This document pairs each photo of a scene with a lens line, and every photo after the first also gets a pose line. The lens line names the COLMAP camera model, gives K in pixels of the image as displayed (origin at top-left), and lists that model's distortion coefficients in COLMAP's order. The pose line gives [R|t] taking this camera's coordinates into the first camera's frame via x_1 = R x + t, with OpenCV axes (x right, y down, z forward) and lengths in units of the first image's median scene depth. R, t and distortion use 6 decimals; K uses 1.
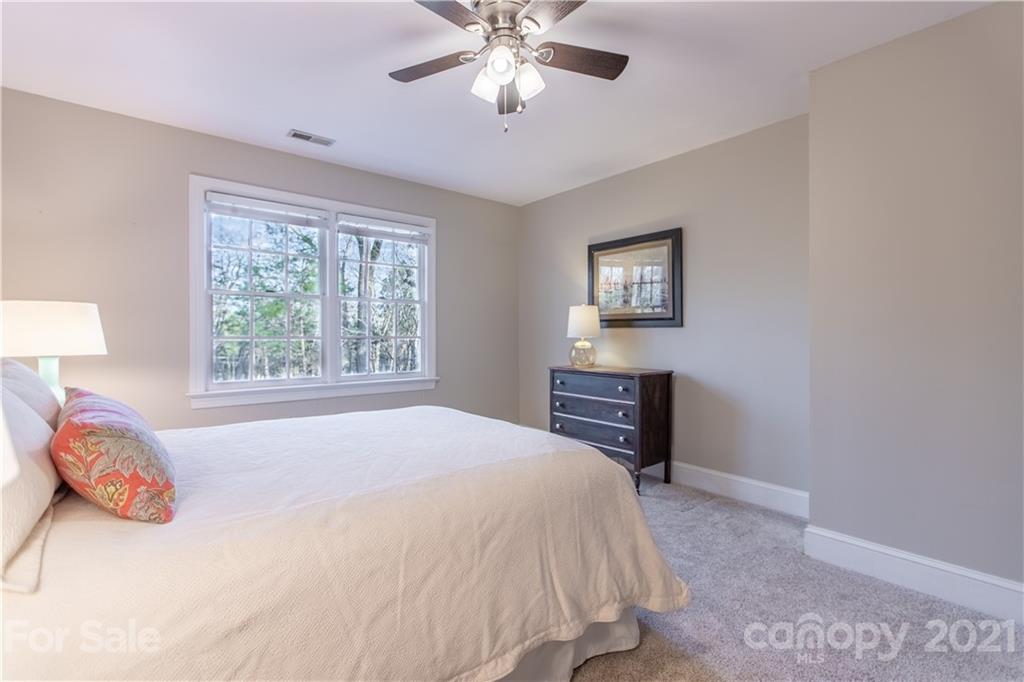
lens RADIAL K [[465.9, 0, 513.1], [0, 465.9, 336.0], [0, 0, 1]] dist [-0.022849, -0.000092]
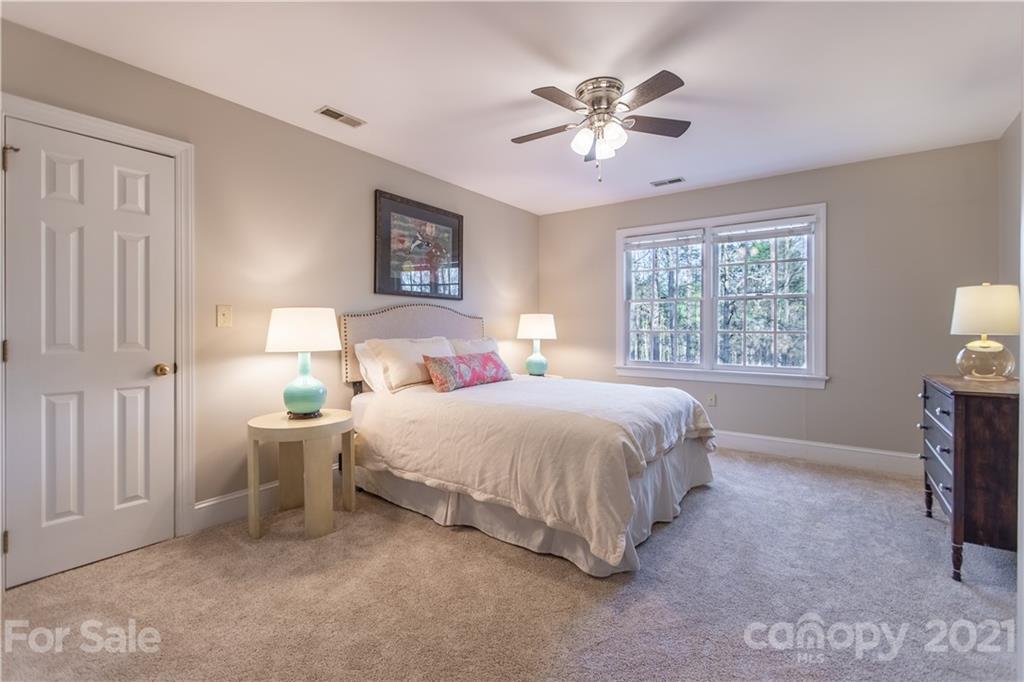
lens RADIAL K [[451.3, 0, 513.7], [0, 451.3, 336.8], [0, 0, 1]] dist [0.001408, 0.000164]
pose [[0.242564, 0.017009, -0.969986, 0.745340], [-0.003877, 0.999855, 0.016563, -0.002228], [0.970128, -0.000257, 0.242594, 0.262168]]
